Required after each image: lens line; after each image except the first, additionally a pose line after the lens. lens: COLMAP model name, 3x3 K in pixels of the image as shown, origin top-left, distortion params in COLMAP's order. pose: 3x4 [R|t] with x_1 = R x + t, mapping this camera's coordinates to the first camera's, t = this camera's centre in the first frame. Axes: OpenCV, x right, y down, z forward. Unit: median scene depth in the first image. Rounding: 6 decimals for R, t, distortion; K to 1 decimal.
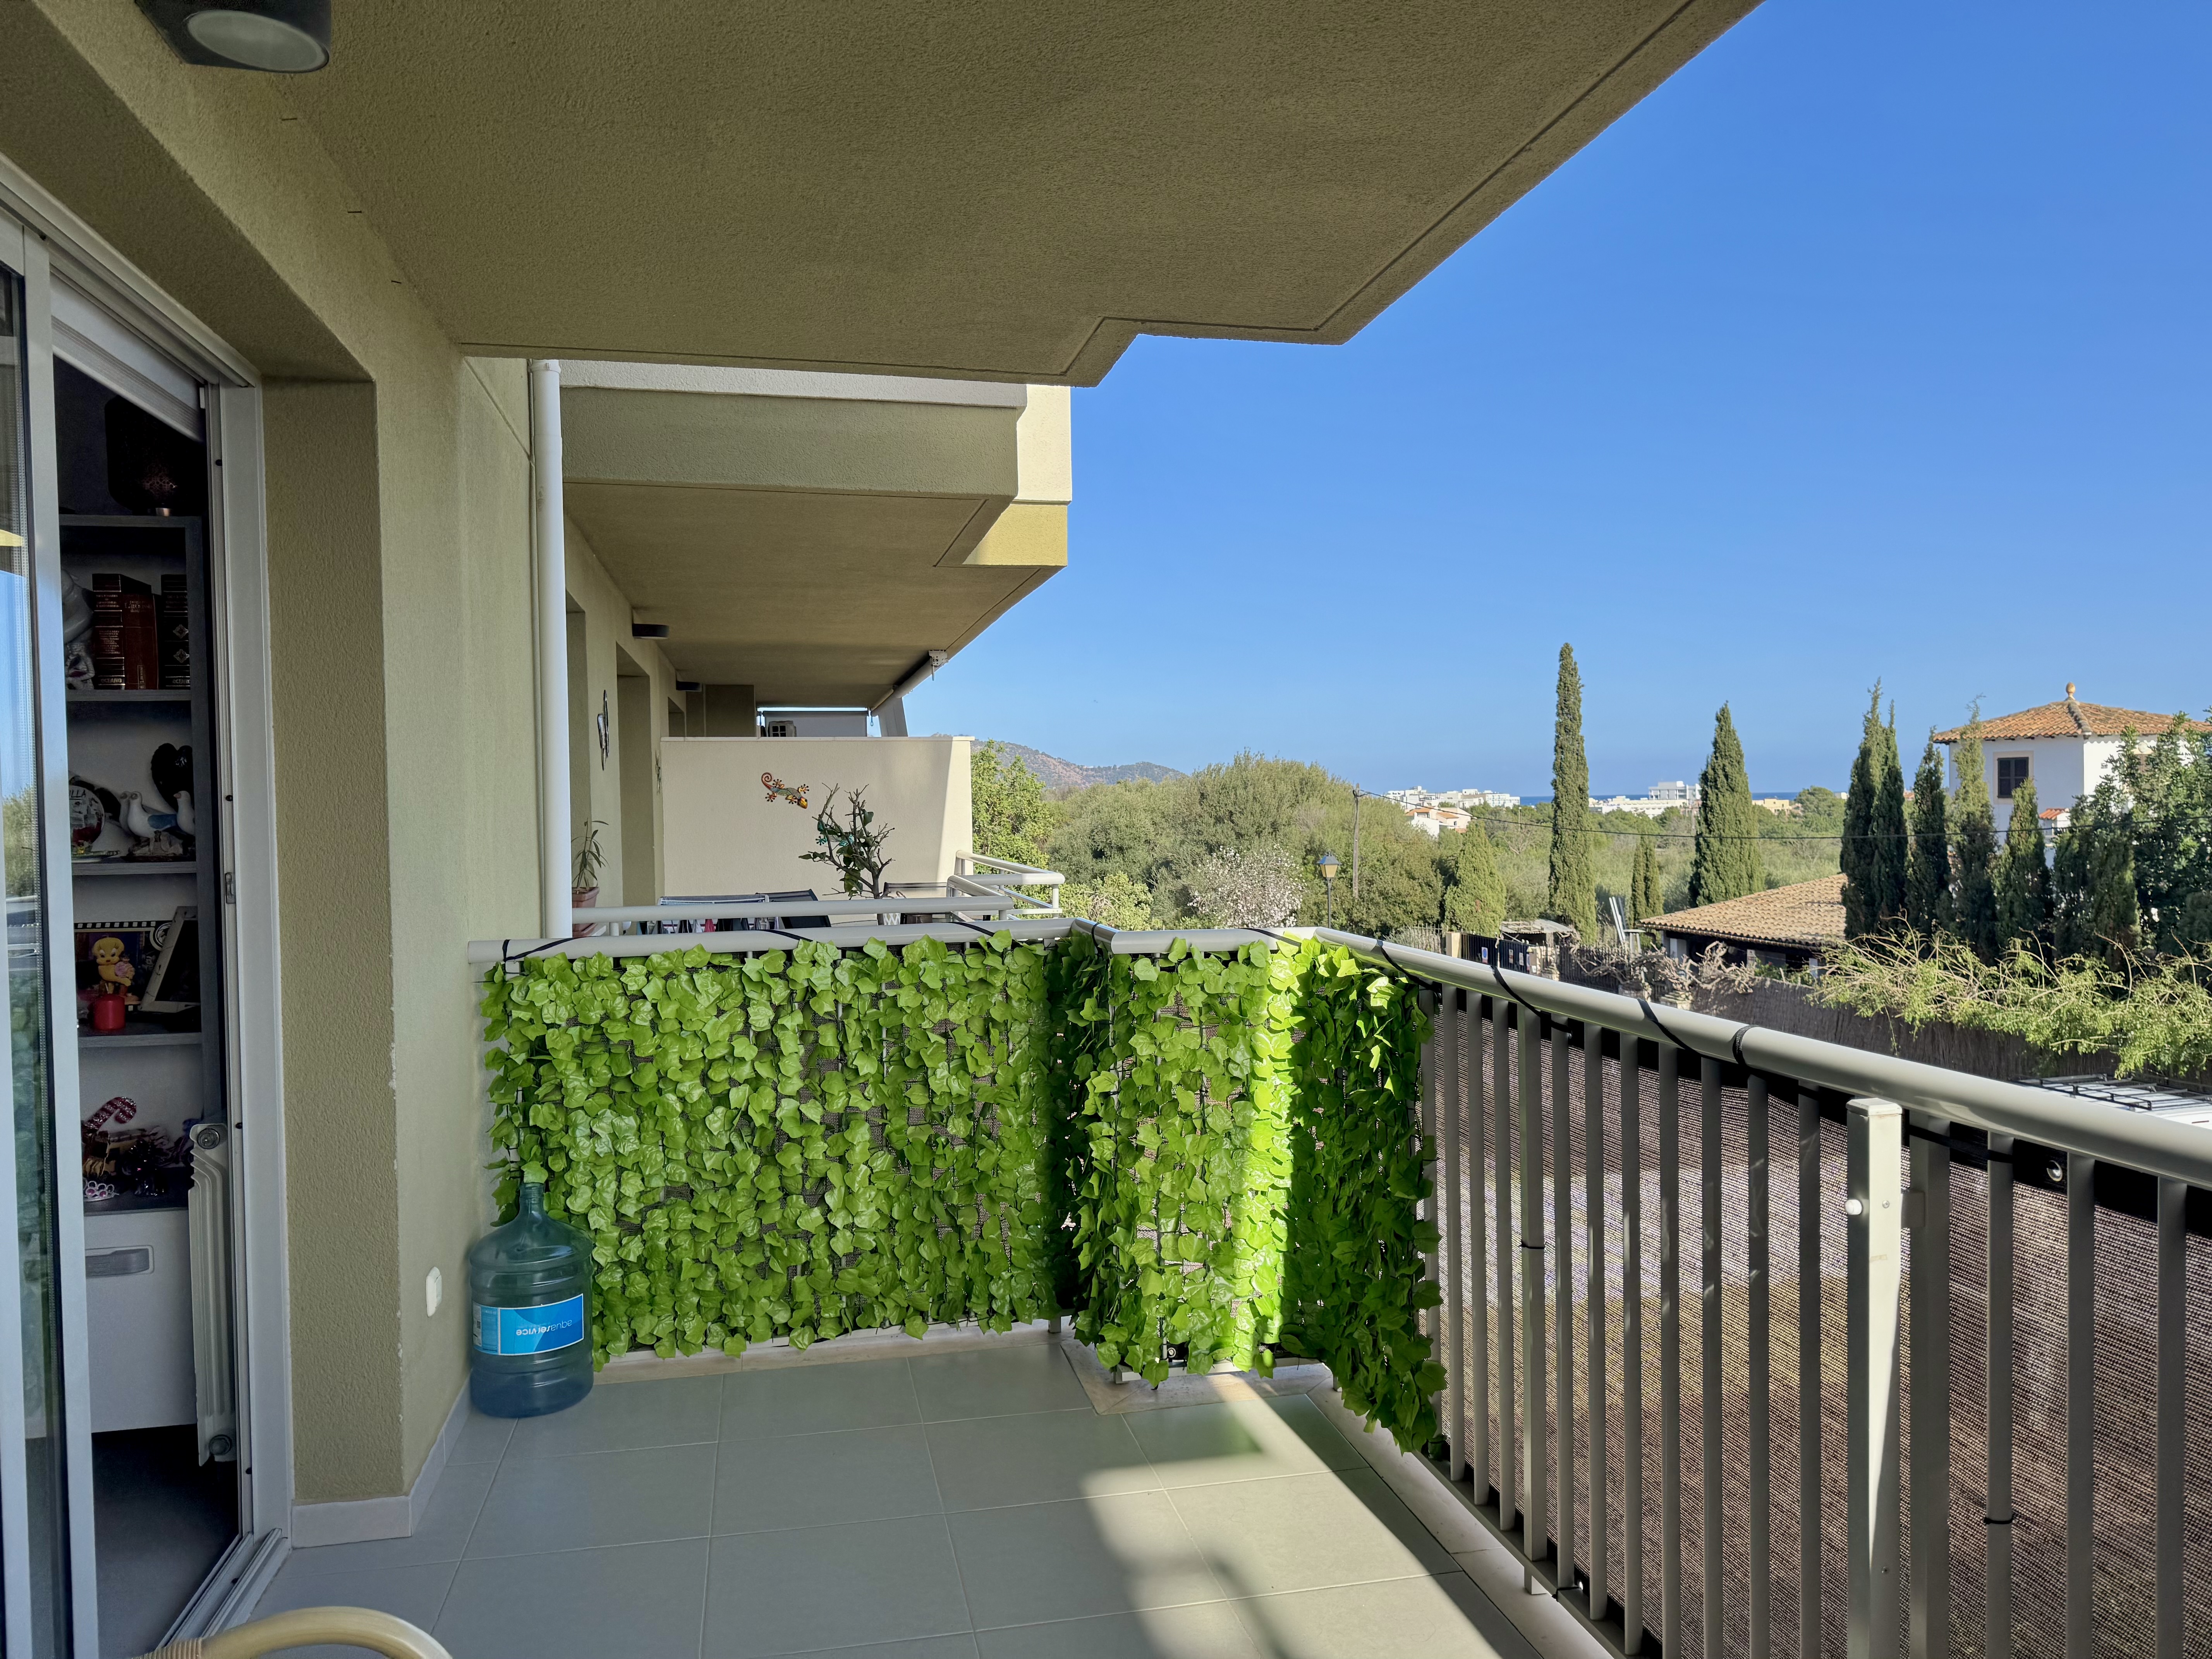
lens RADIAL K [[1569.4, 0, 1106.0], [0, 1569.4, 829.5], [0, 0, 1]] dist [0.128715, -0.185697]
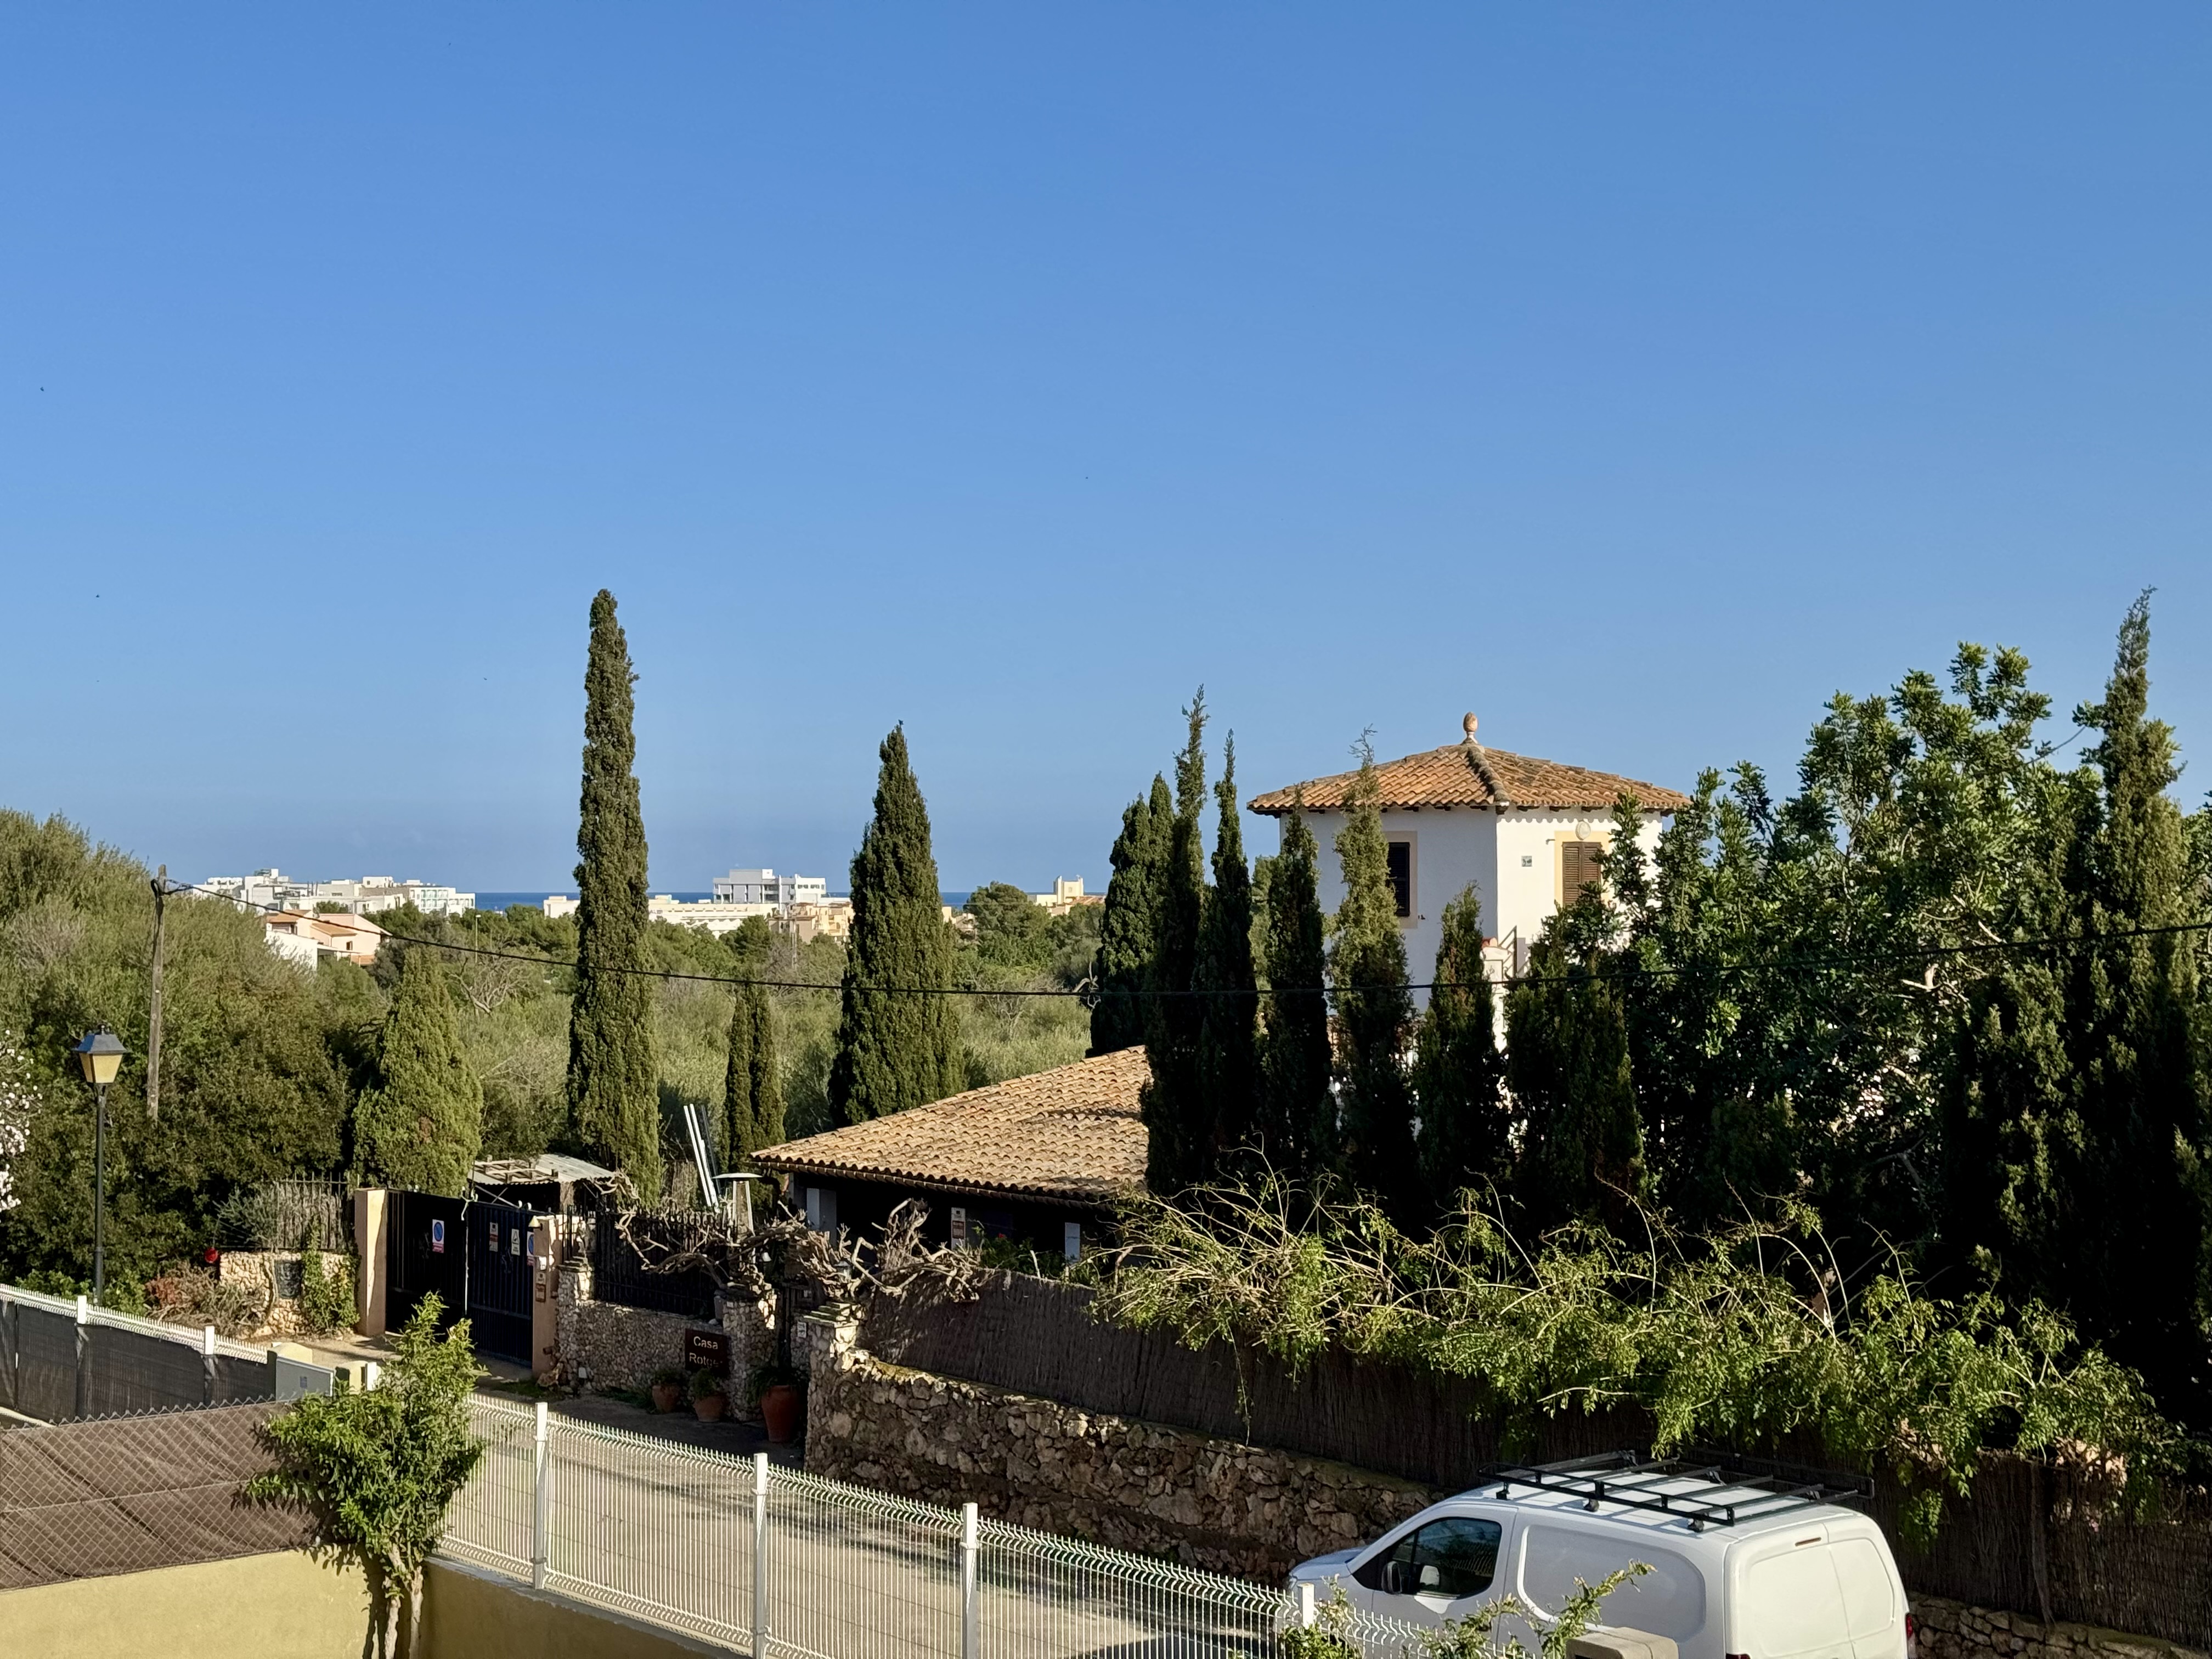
lens RADIAL K [[3110.2, 0, 1106.0], [0, 3110.2, 829.5], [0, 0, 1]] dist [0.122168, 0.115296]
pose [[0.897402, 0.023623, 0.440582, 0.003708], [-0.005829, 0.999113, -0.041698, -0.003641], [-0.441176, 0.034851, 0.896744, 0.067611]]
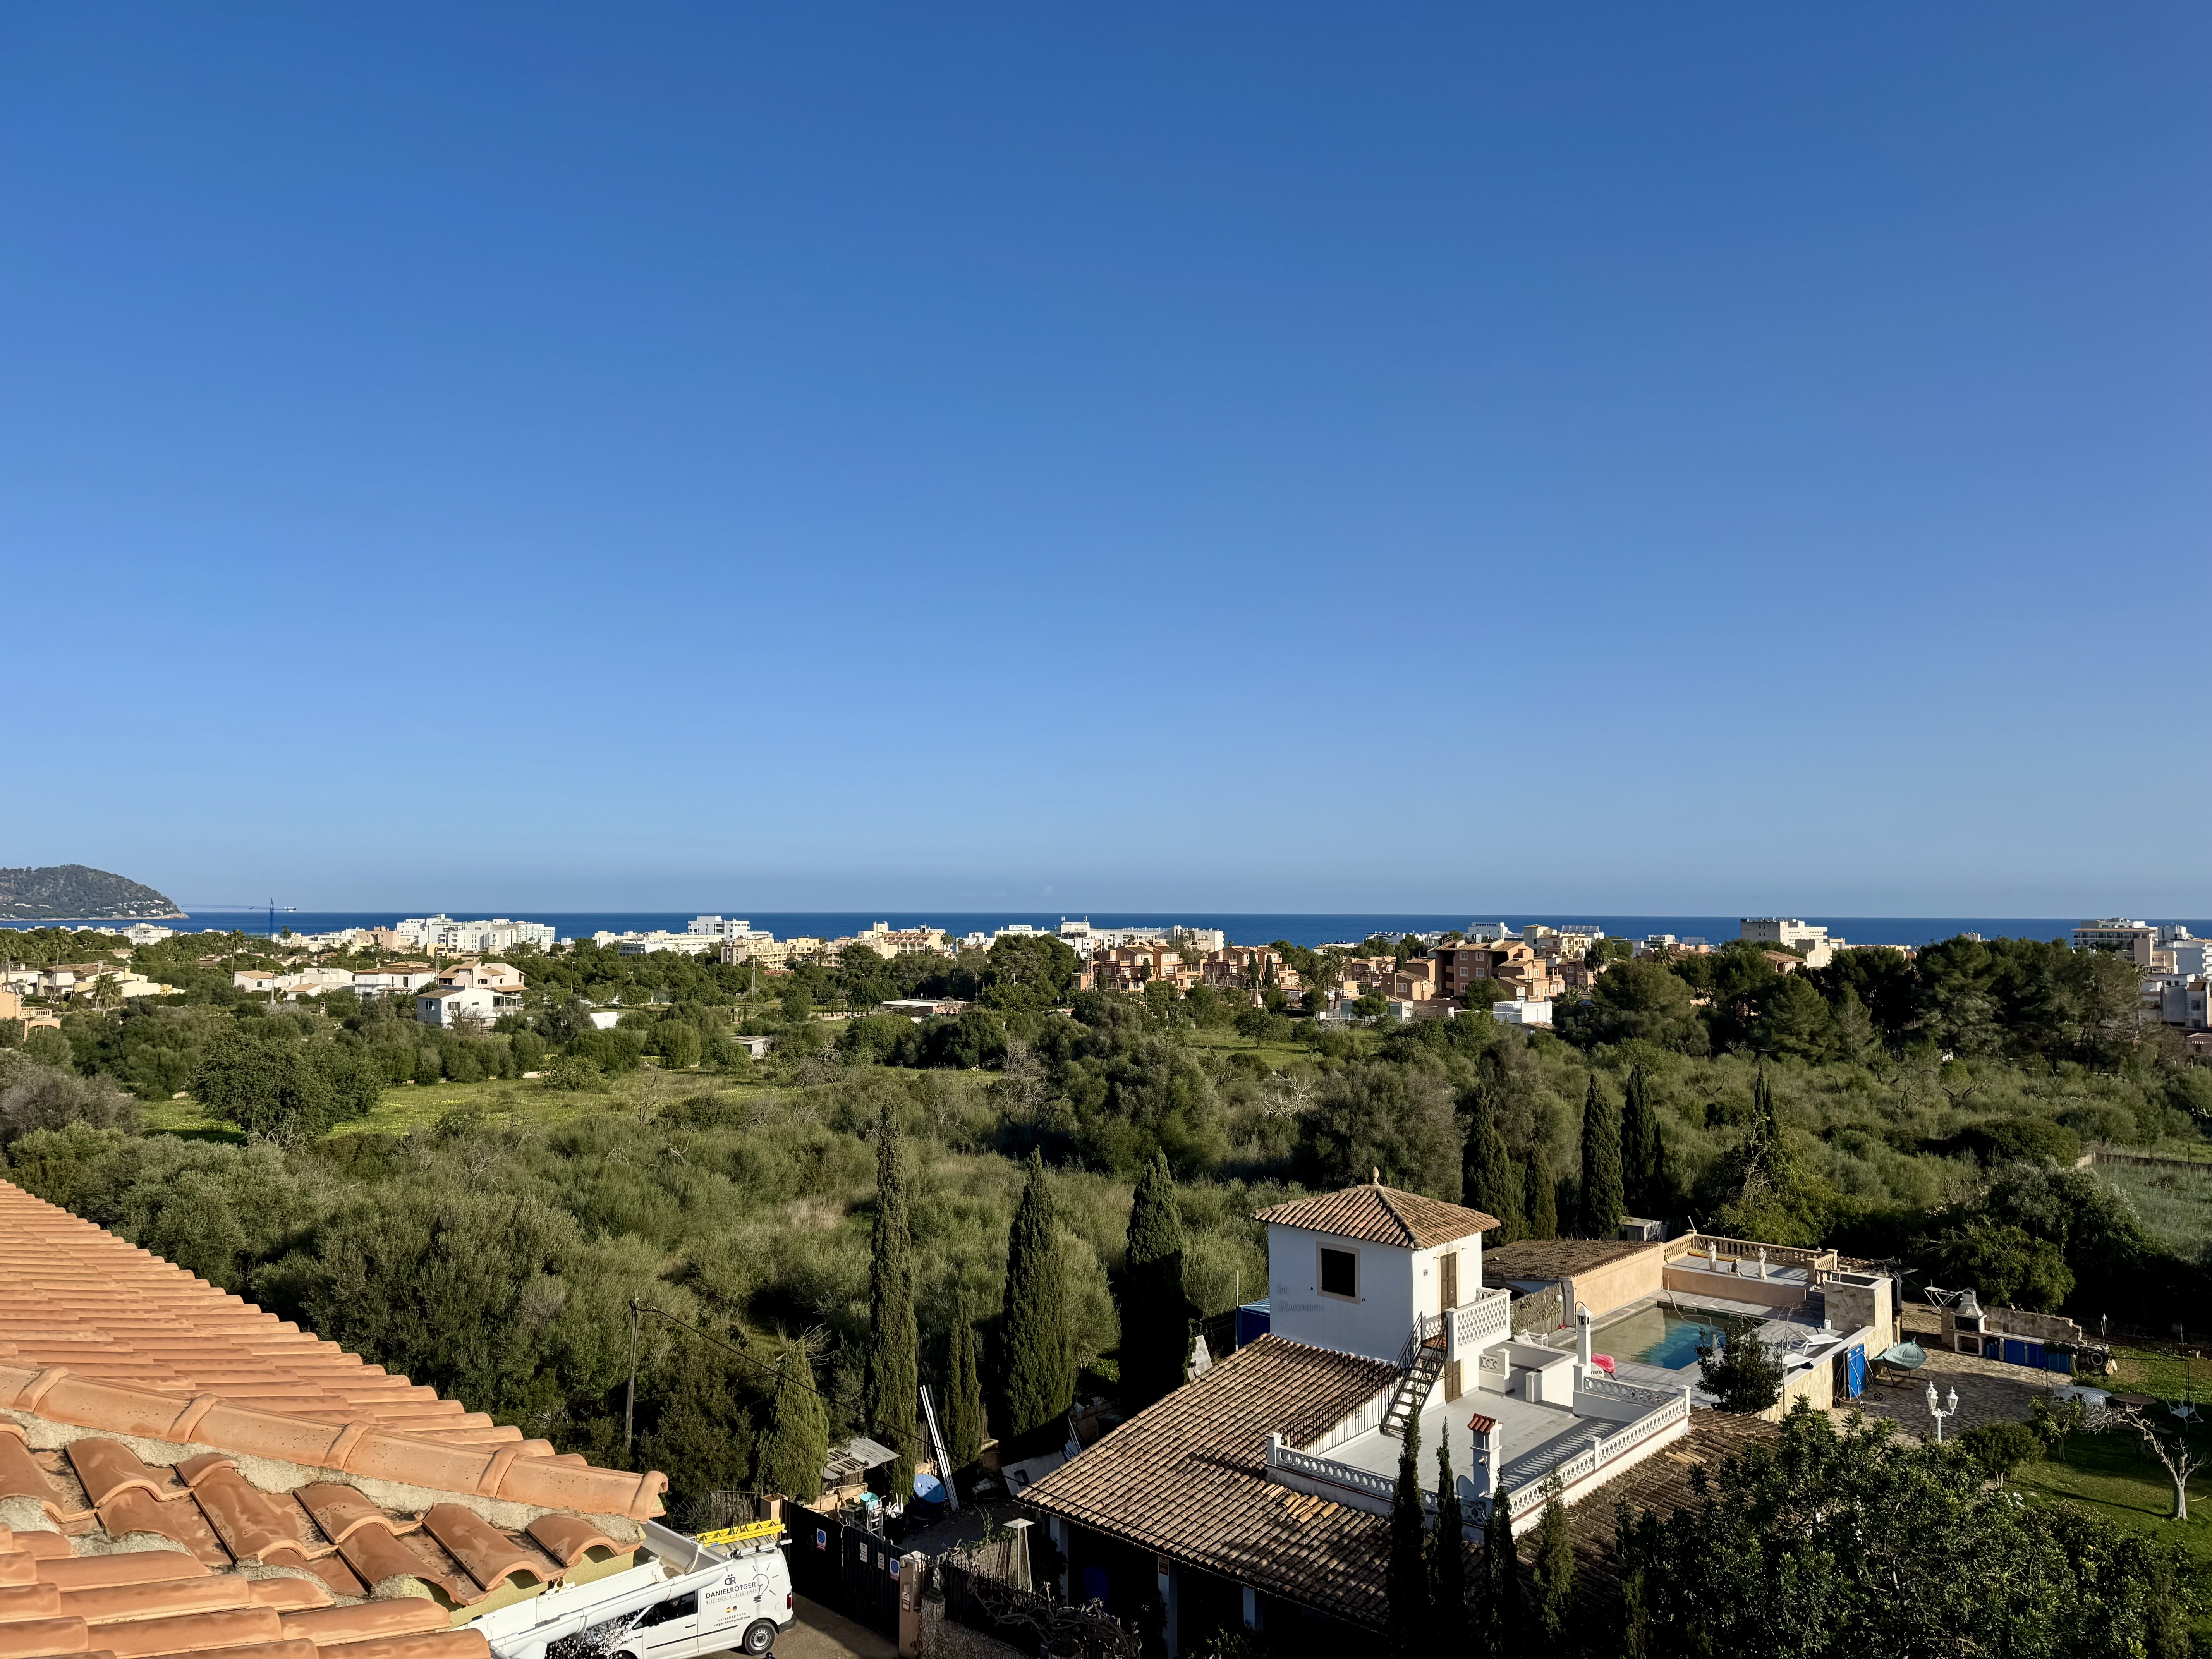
lens RADIAL K [[1569.4, 0, 1106.0], [0, 1569.4, 829.5], [0, 0, 1]] dist [0.128715, -0.185697]
pose [[0.821424, 0.038591, 0.569011, -0.108414], [-0.004930, 0.998151, -0.060579, -0.218845], [-0.570296, 0.046956, 0.820096, 0.235213]]
